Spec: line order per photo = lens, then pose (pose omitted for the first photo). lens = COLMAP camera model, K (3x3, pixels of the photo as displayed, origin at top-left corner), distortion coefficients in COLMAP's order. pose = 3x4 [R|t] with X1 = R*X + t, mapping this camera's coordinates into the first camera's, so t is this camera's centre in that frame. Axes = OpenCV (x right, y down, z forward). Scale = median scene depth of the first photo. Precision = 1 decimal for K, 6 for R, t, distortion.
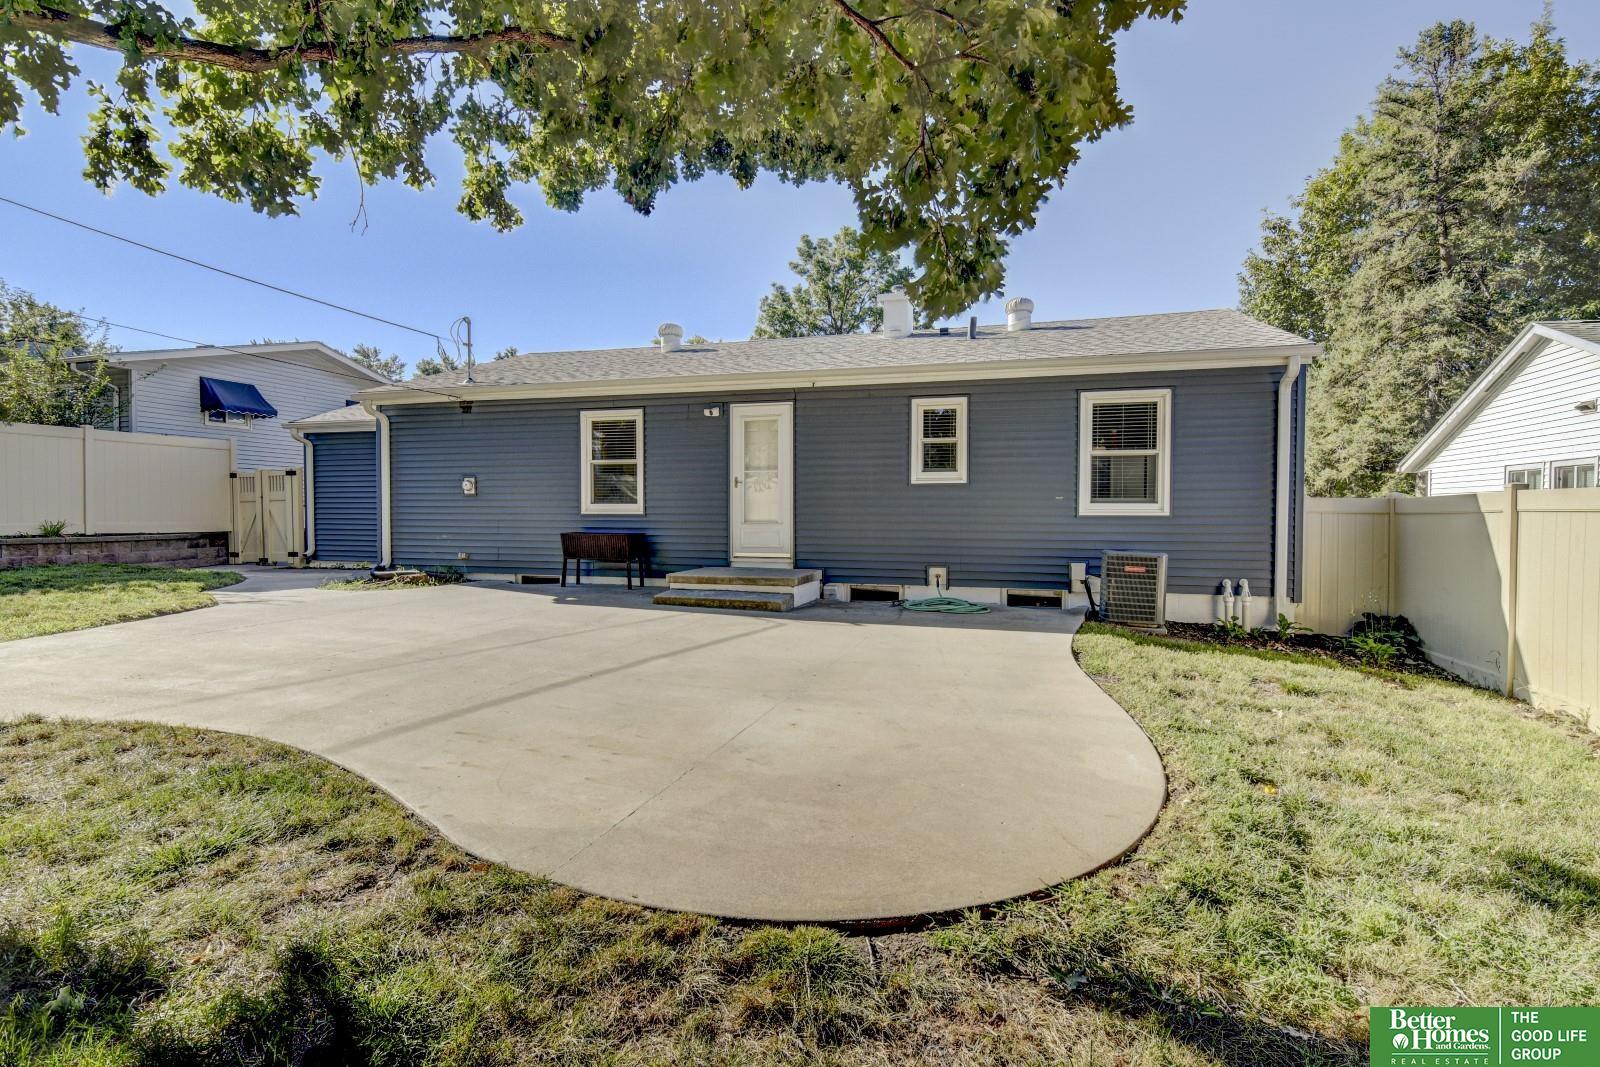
lens RADIAL K [[780.4, 0, 802.9], [0, 780.4, 523.5], [0, 0, 1]] dist [0.002725, 0.000223]
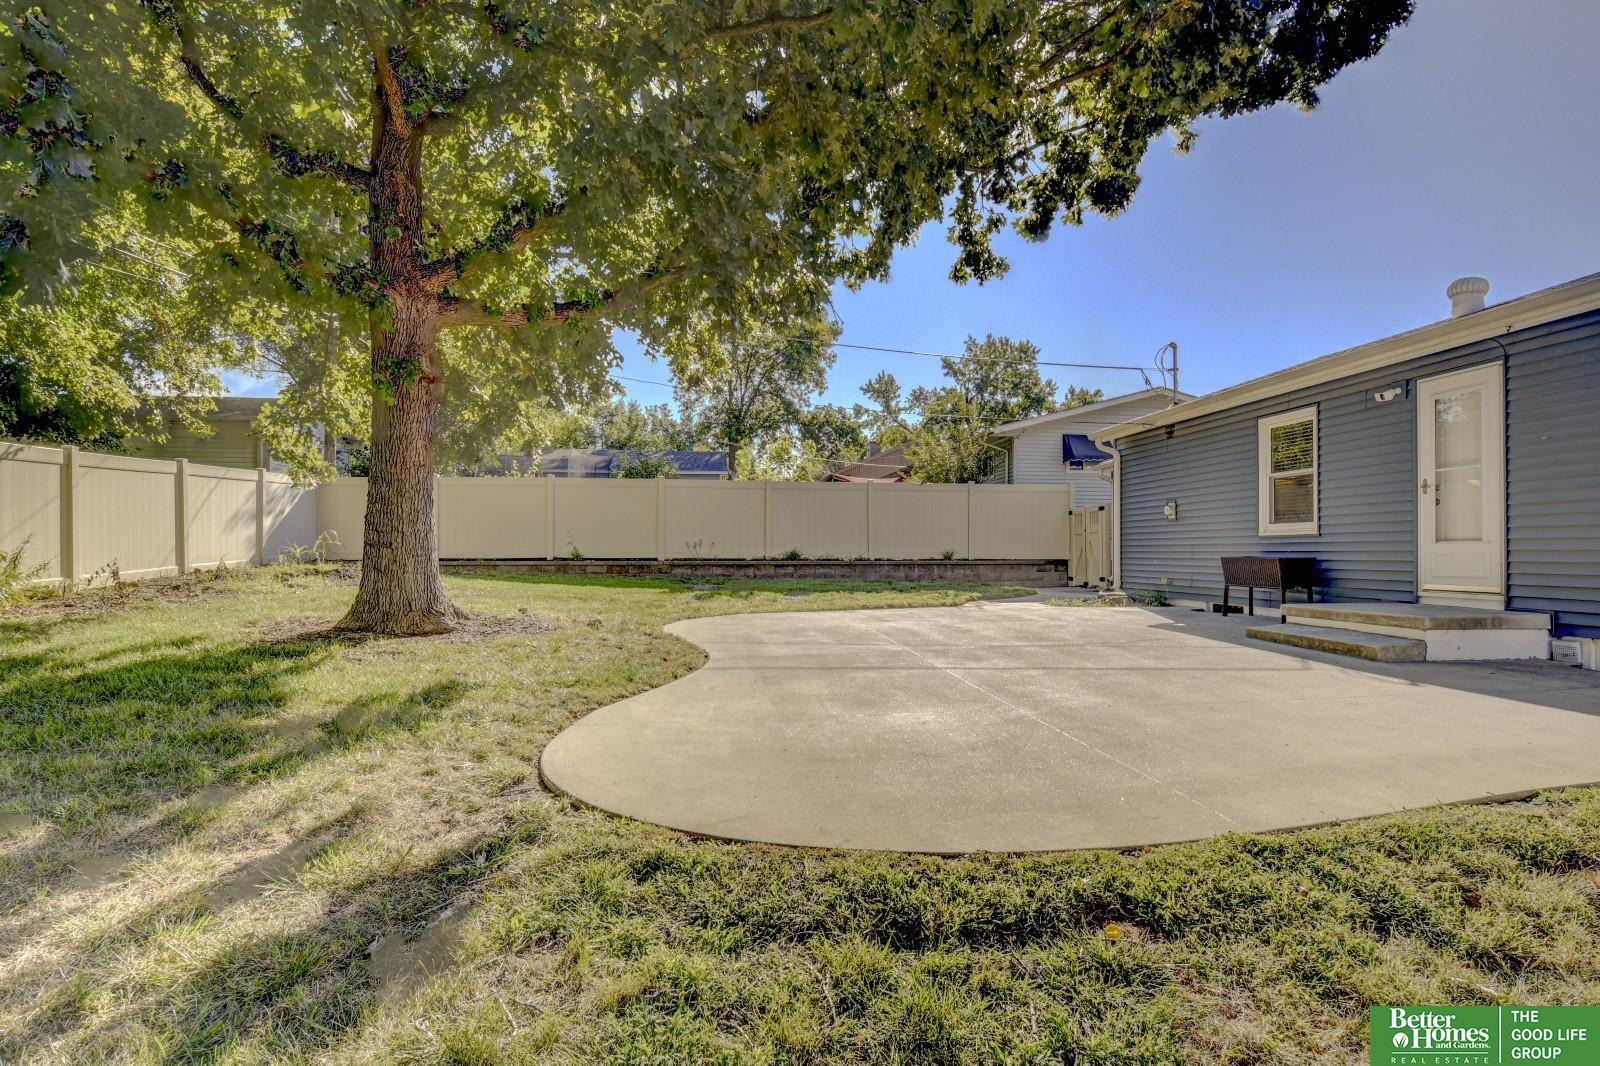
lens RADIAL K [[806.9, 0, 806.1], [0, 806.9, 539.4], [0, 0, 1]] dist [-0.002856, -0.000580]
pose [[0.417079, -0.017390, -0.908704, 0.343954], [-0.008808, 0.999693, -0.023174, 0.017802], [0.908827, 0.017669, 0.416798, 0.165565]]
